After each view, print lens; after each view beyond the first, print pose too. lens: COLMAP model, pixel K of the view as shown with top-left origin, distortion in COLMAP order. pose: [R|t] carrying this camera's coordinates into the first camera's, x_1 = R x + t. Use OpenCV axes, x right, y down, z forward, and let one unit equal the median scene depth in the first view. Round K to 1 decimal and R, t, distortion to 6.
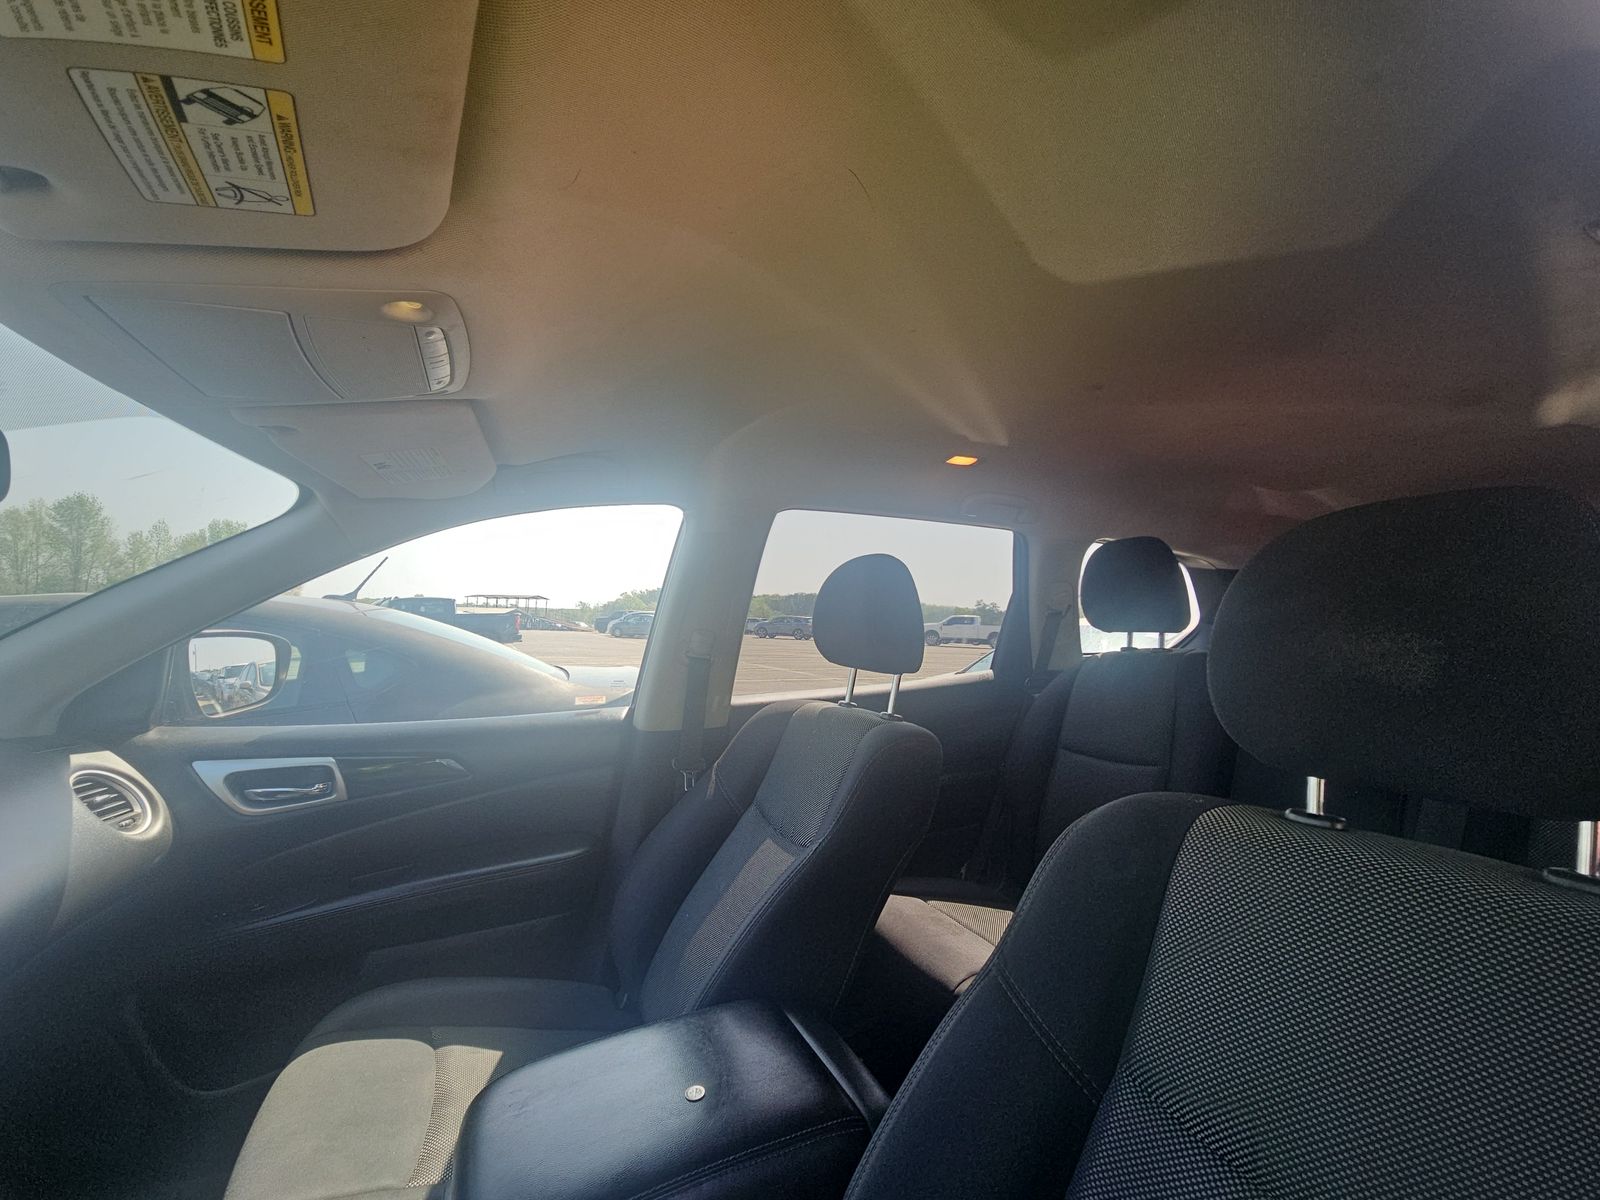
lens RADIAL K [[651.6, 0, 794.3], [0, 651.6, 598.8], [0, 0, 1]] dist [-0.011762, 0.007979]
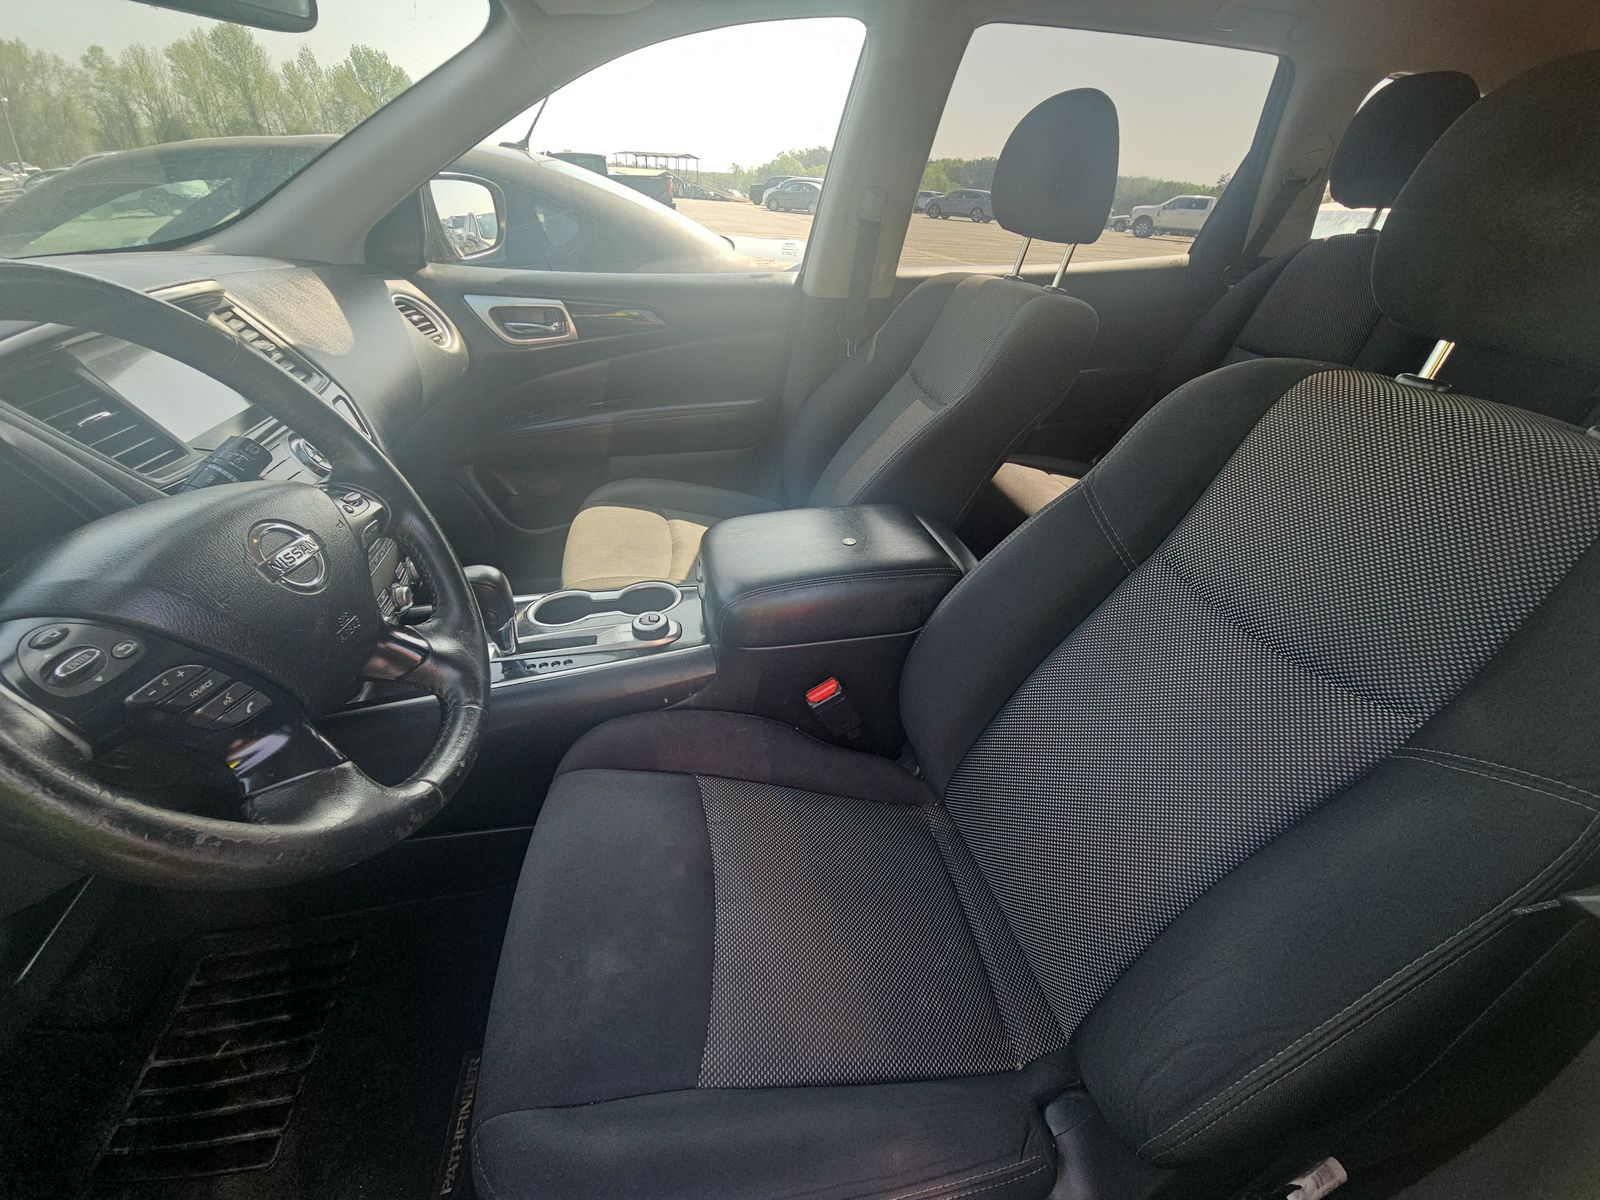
lens RADIAL K [[651.6, 0, 794.3], [0, 651.6, 598.8], [0, 0, 1]] dist [-0.011762, 0.007979]
pose [[0.972694, 0.145897, -0.180502, 0.005279], [-0.021387, 0.830750, 0.556234, 0.020321], [0.231105, -0.537185, 0.811186, -0.139010]]
